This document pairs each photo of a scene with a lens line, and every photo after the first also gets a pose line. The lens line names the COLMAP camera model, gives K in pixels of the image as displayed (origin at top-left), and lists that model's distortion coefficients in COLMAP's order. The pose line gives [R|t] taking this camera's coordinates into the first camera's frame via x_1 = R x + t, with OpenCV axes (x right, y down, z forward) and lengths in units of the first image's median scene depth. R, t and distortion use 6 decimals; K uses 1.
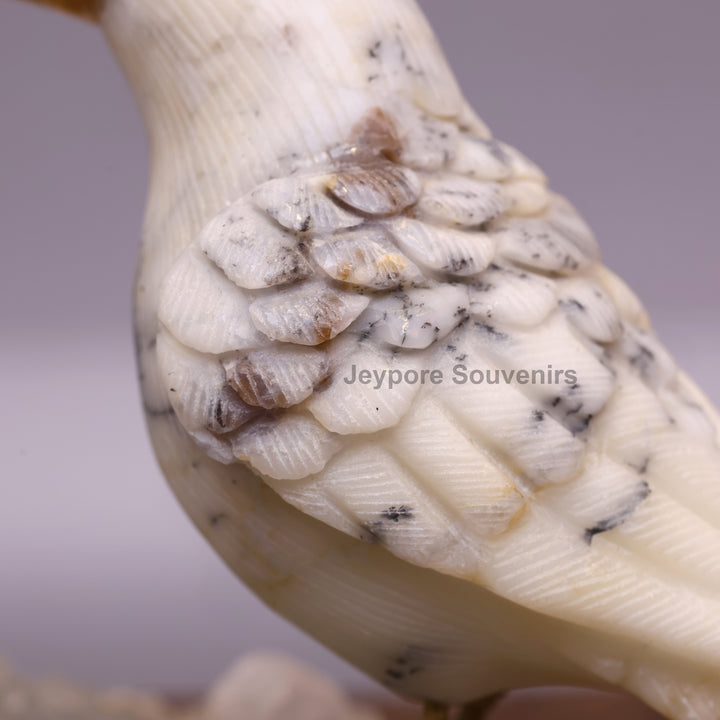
lens RADIAL K [[3251.4, 0, 360.0], [0, 3251.4, 360.0], [0, 0, 1]] dist [0.730971, 10.986184]
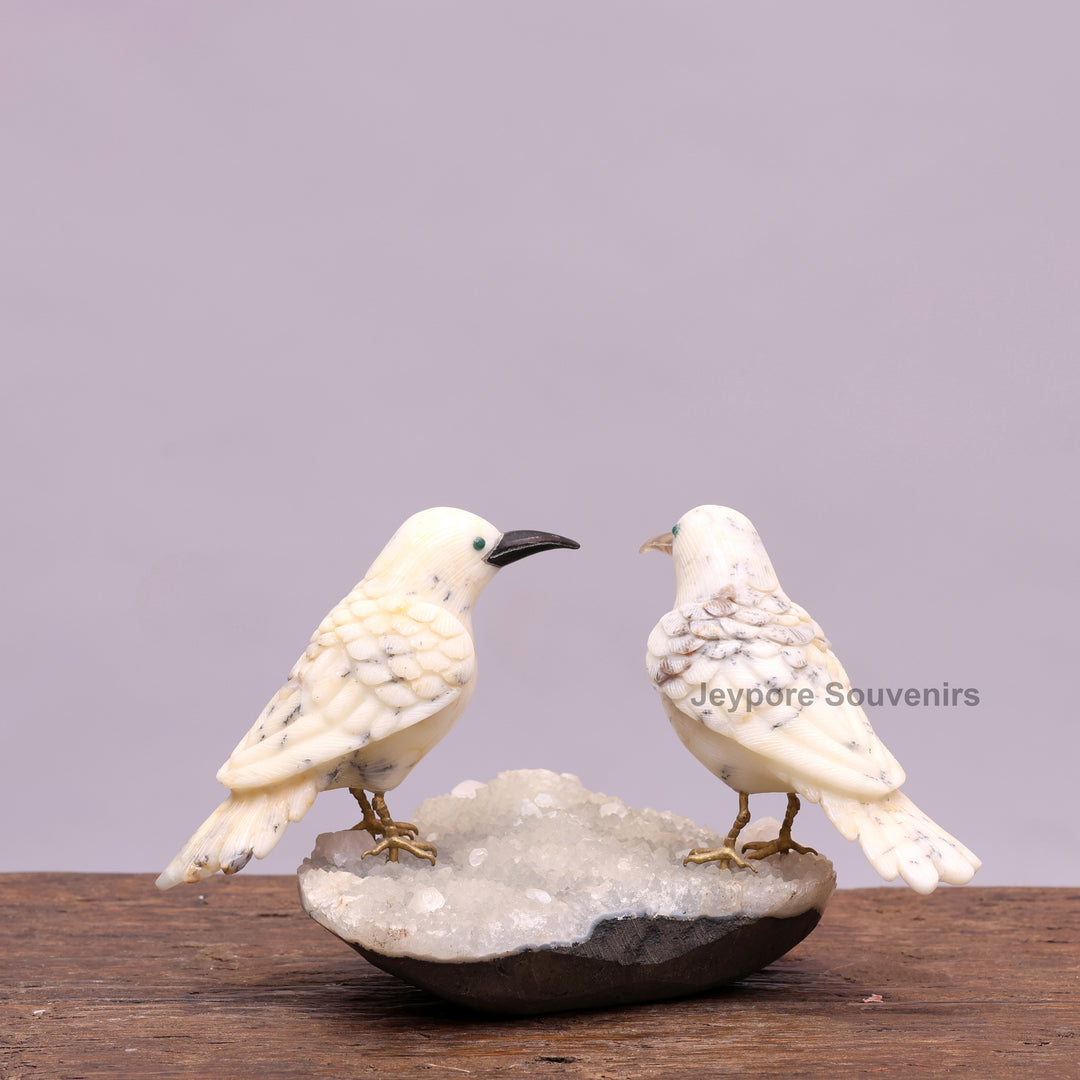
lens RADIAL K [[4877.2, 0, 540.0], [0, 4877.2, 540.0], [0, 0, 1]] dist [0.730971, 10.986184]
pose [[0.886191, 0.044235, -0.461203, 1.957174], [-0.124833, 0.981417, -0.145732, 0.570125], [0.446186, 0.186720, 0.875245, -3.067425]]
